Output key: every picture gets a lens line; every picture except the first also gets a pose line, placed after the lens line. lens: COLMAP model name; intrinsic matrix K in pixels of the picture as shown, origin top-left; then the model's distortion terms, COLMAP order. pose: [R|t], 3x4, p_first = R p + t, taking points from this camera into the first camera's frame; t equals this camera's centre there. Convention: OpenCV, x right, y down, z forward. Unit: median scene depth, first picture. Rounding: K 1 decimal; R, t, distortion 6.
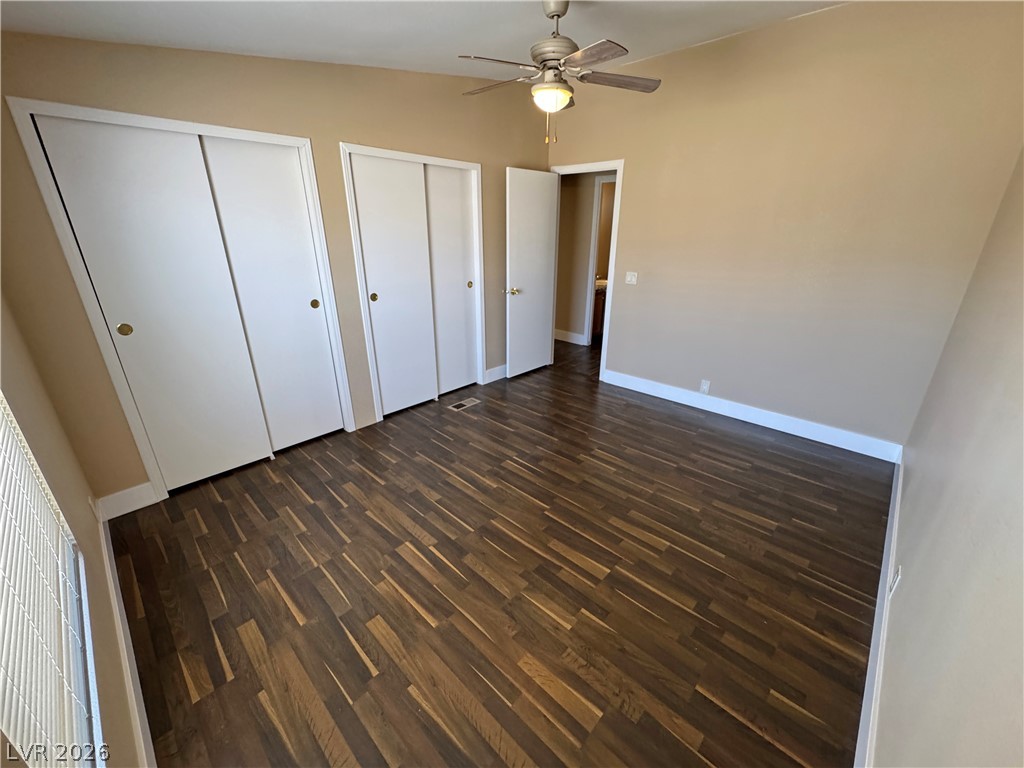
lens RADIAL K [[408.0, 0, 507.7], [0, 408.0, 378.5], [0, 0, 1]] dist [-0.003939, 0.000471]
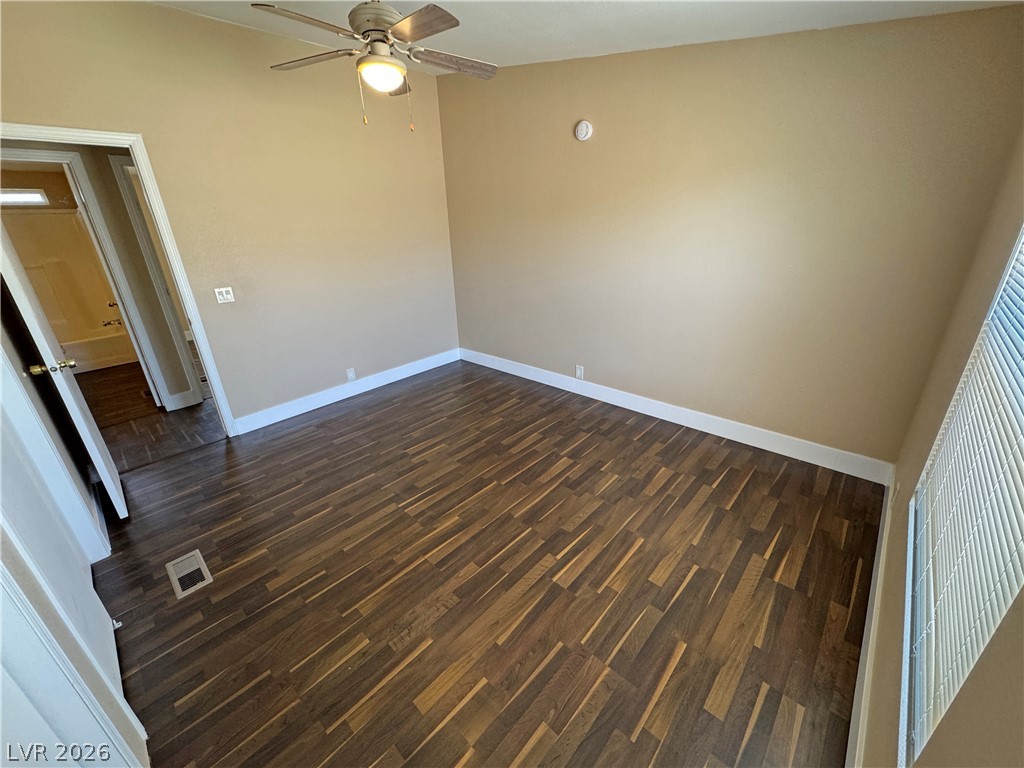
lens RADIAL K [[408.0, 0, 514.3], [0, 408.0, 382.1], [0, 0, 1]] dist [-0.003939, 0.000471]
pose [[-0.013930, -0.376714, 0.926225, -0.842986], [0.384086, 0.853234, 0.352803, -0.283990], [-0.923192, 0.360664, 0.132805, 0.759207]]
